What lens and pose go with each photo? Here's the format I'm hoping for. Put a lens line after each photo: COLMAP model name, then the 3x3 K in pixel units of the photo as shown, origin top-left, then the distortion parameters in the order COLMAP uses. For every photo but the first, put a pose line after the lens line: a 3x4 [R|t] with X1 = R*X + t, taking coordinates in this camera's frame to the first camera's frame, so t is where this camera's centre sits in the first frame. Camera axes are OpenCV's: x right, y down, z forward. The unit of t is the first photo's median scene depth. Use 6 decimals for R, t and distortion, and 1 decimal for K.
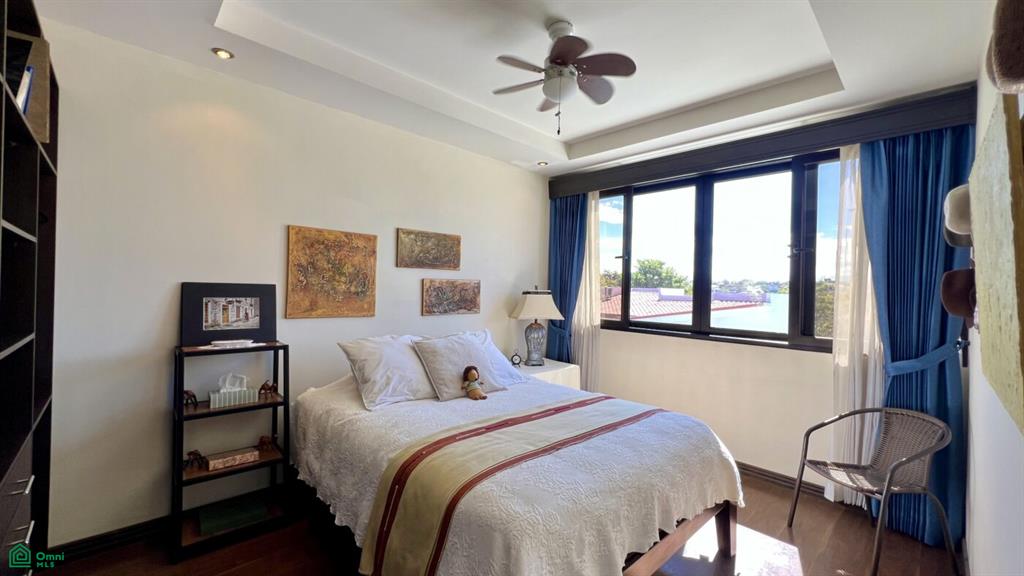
lens RADIAL K [[411.9, 0, 512.0], [0, 411.9, 288.0], [0, 0, 1]] dist [0.000723, 0.000164]
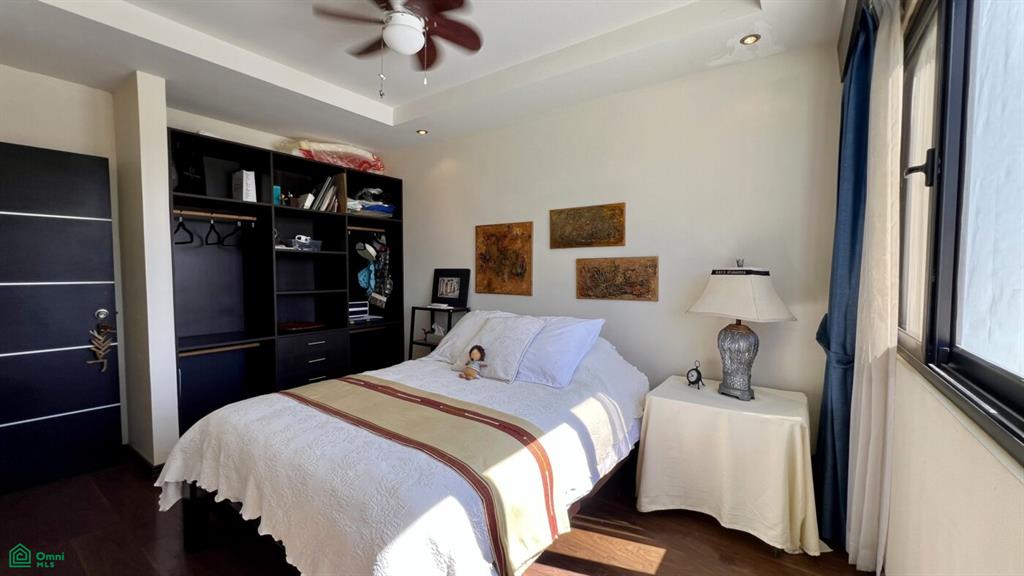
lens RADIAL K [[411.9, 0, 512.0], [0, 411.9, 288.0], [0, 0, 1]] dist [0.000723, 0.000164]
pose [[0.182438, 0.017975, -0.983053, 0.682281], [0.005147, 0.999802, 0.019236, 0.025080], [0.983204, -0.008569, 0.182309, 0.694436]]
